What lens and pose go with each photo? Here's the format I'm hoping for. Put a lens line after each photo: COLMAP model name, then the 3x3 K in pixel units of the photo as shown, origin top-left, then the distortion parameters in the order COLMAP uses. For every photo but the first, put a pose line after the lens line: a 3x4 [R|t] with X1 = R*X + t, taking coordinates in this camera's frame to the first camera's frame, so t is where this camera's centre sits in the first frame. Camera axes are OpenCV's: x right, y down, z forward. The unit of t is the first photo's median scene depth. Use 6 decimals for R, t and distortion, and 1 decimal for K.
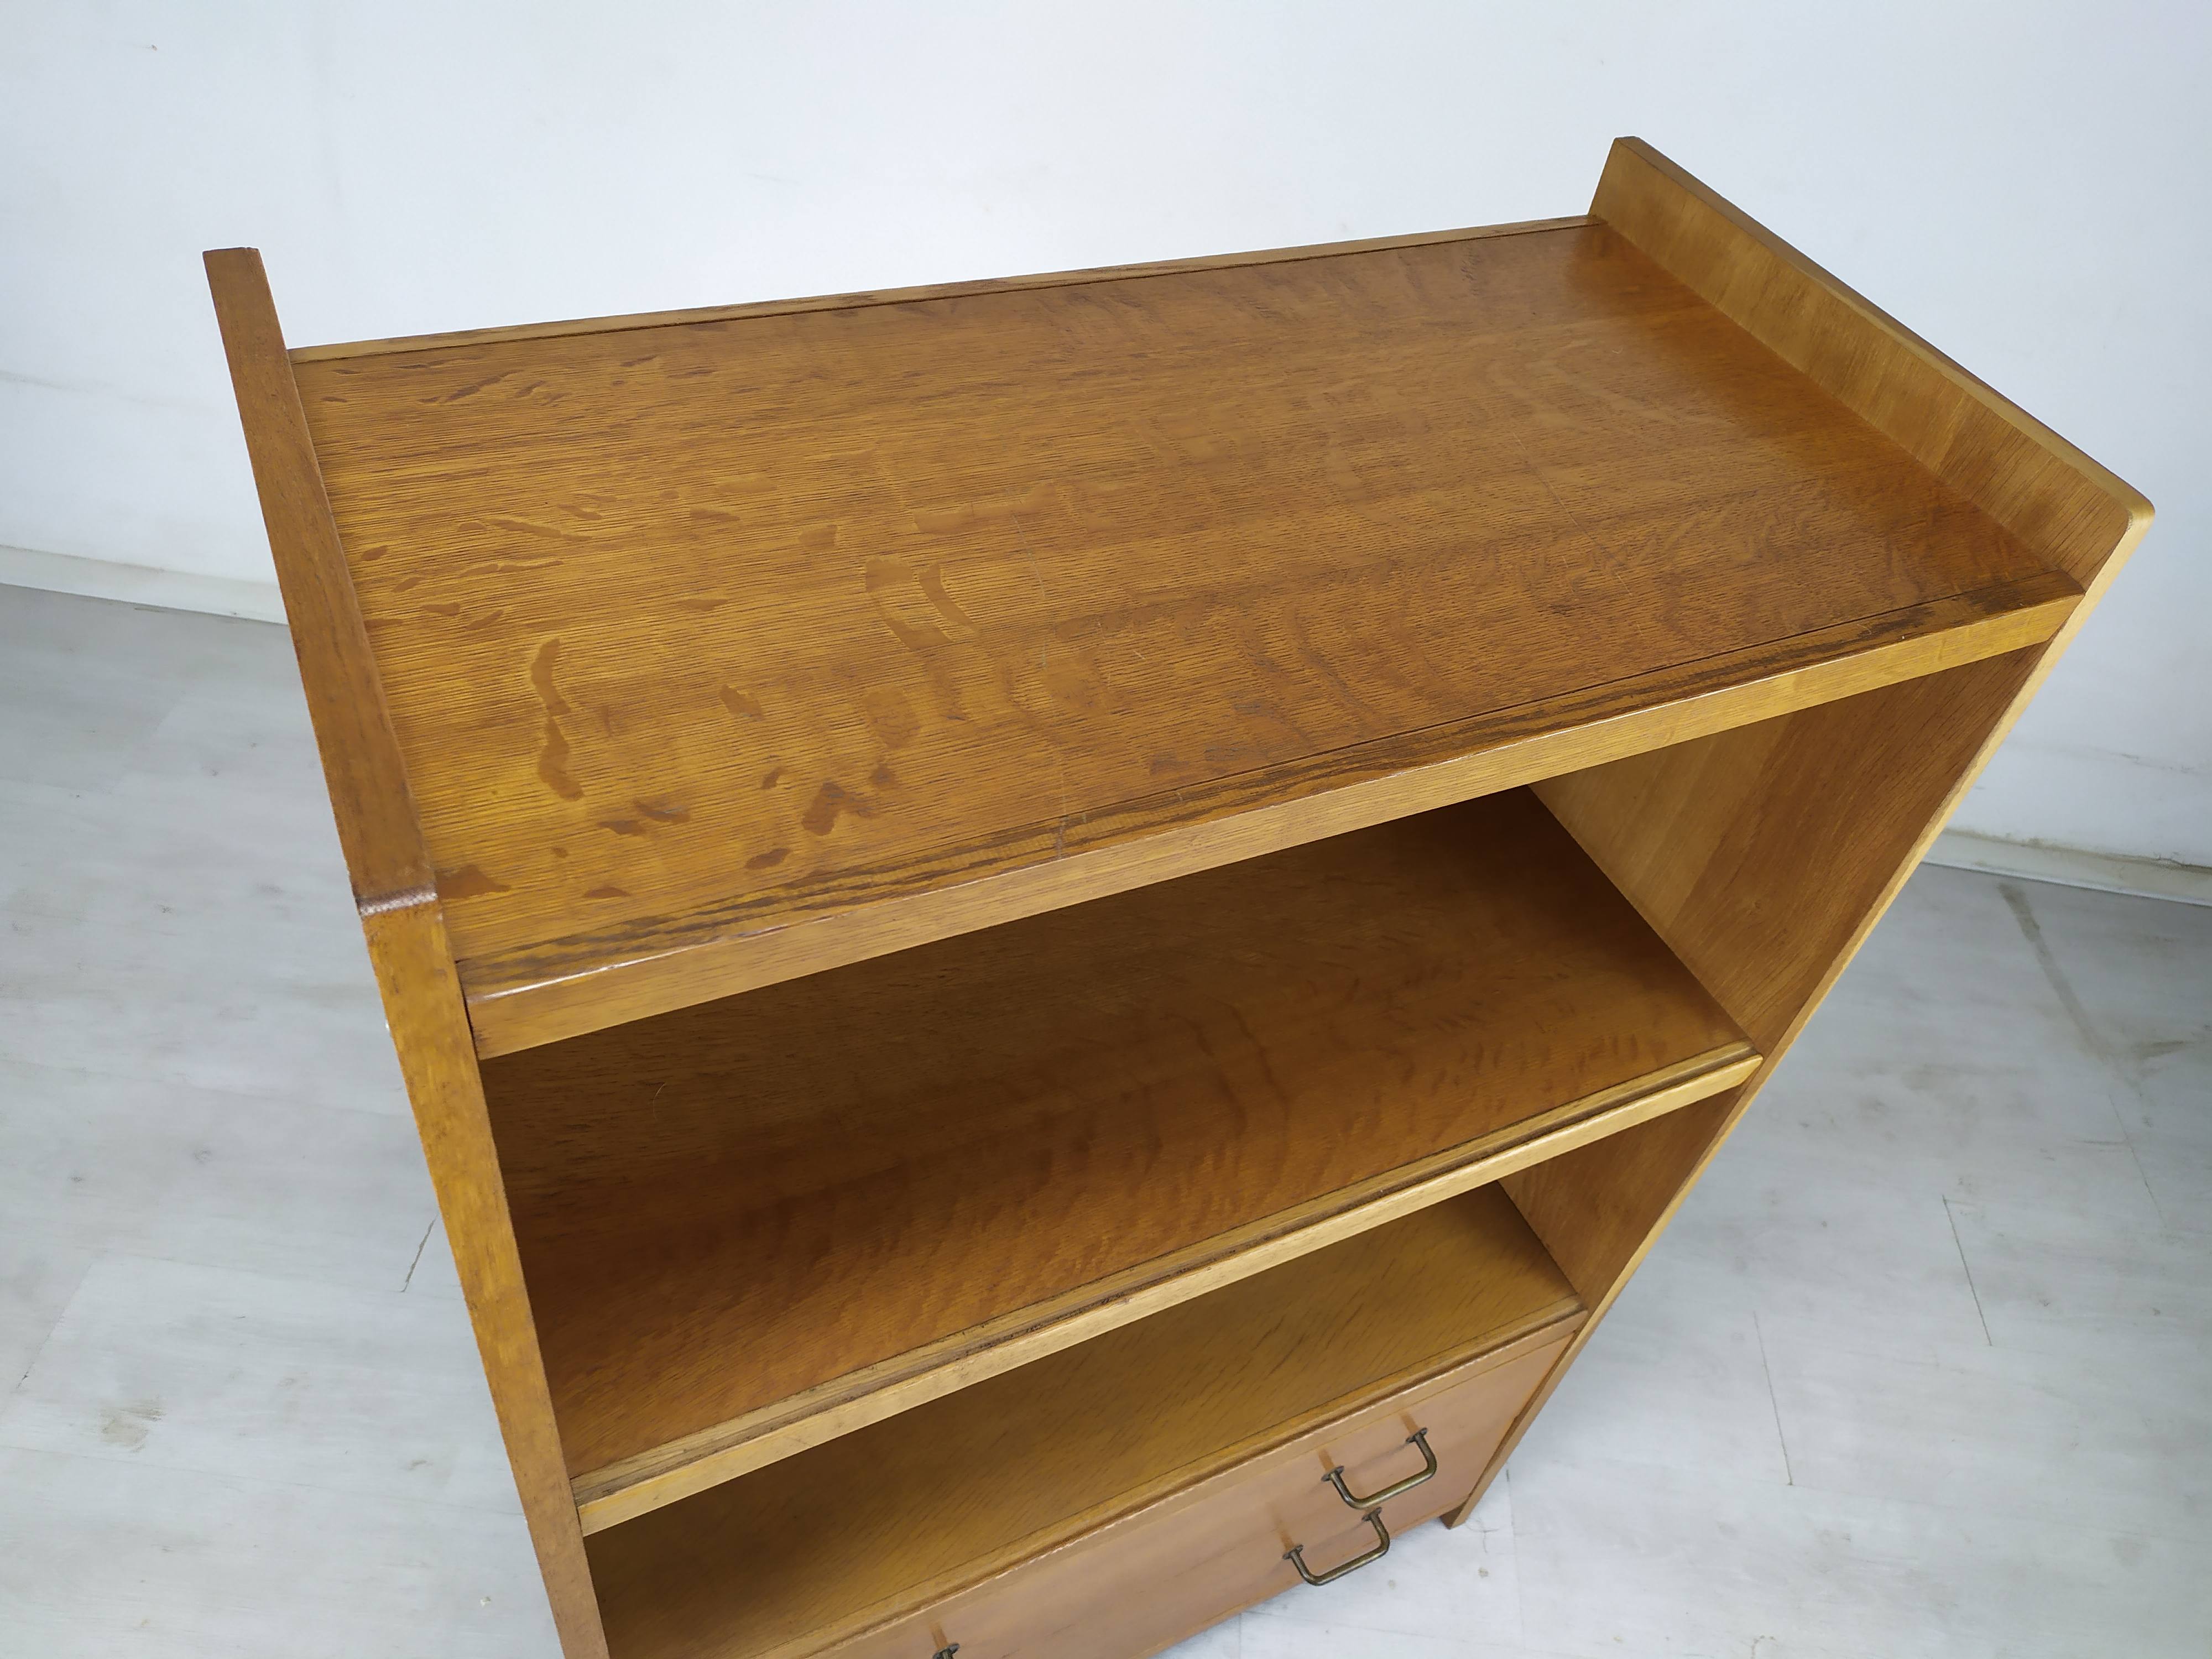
lens RADIAL K [[1651.8, 0, 1106.0], [0, 1651.8, 829.5], [0, 0, 1]] dist [0.070559, -0.096090]
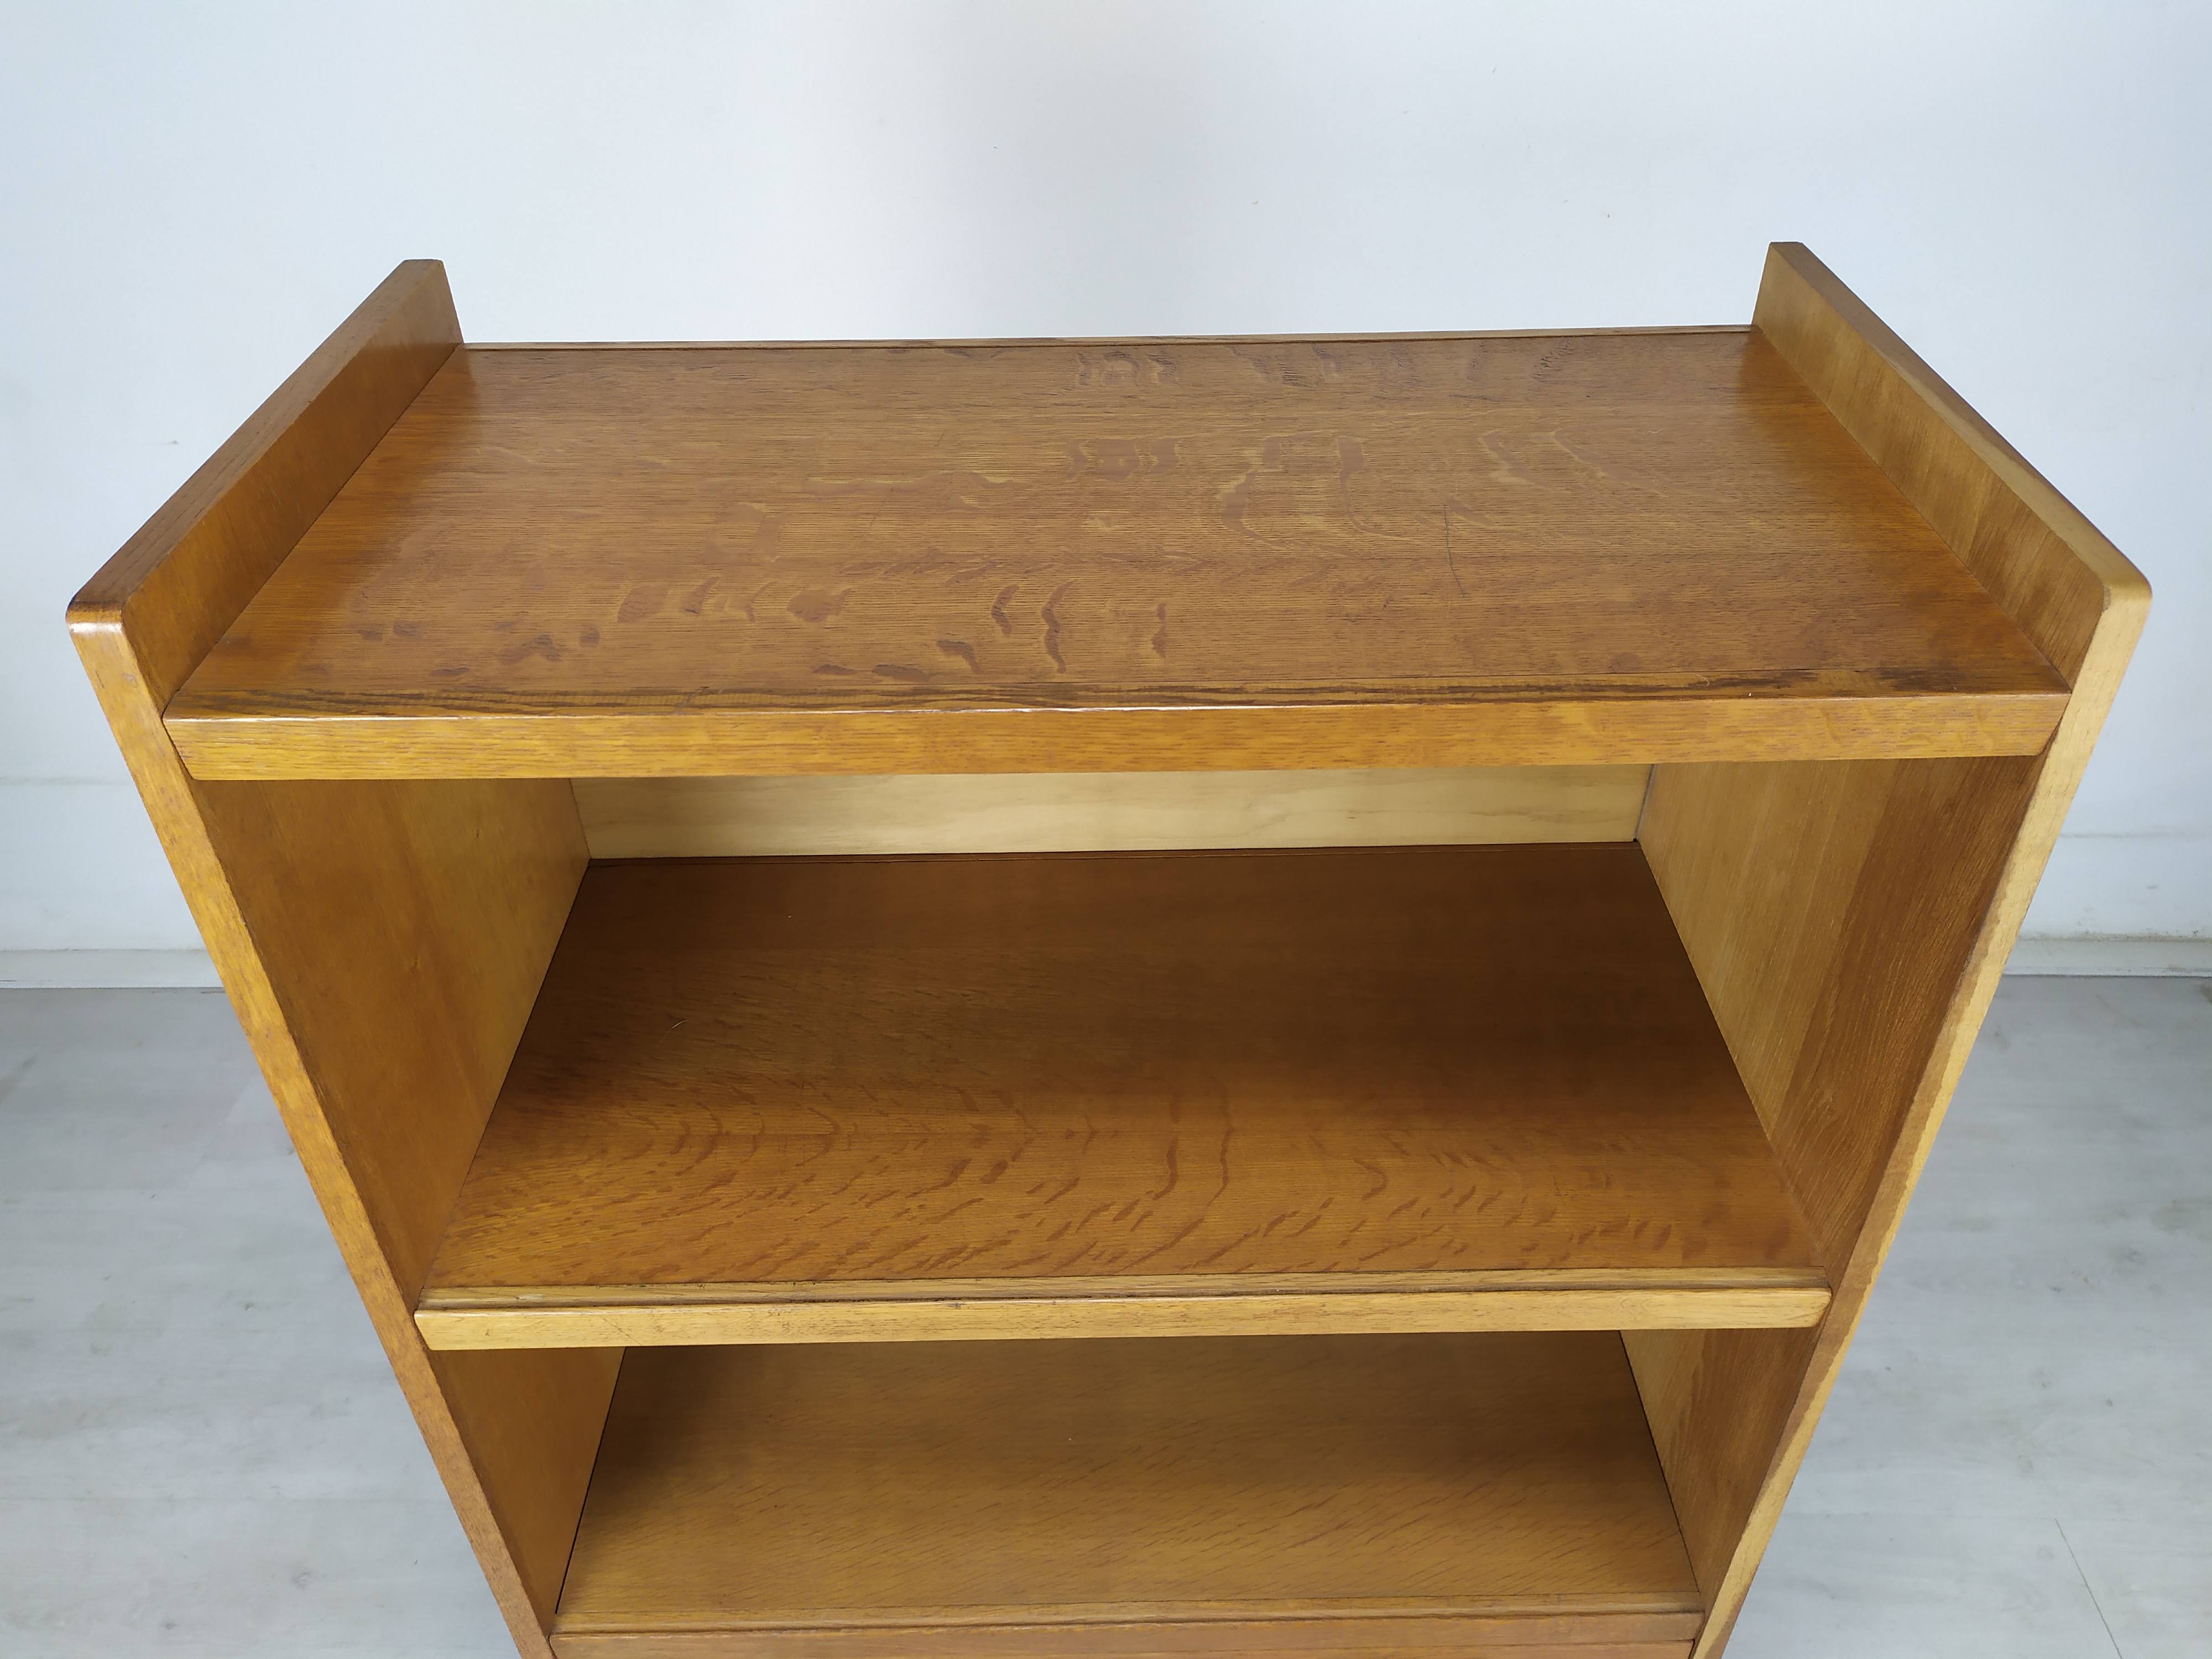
lens RADIAL K [[1651.8, 0, 1106.0], [0, 1651.8, 829.5], [0, 0, 1]] dist [0.070559, -0.096090]
pose [[0.892309, 0.142273, -0.428420, 0.516491], [-0.212991, 0.969448, -0.121674, 0.119729], [0.398020, 0.199820, 0.895350, 0.098767]]
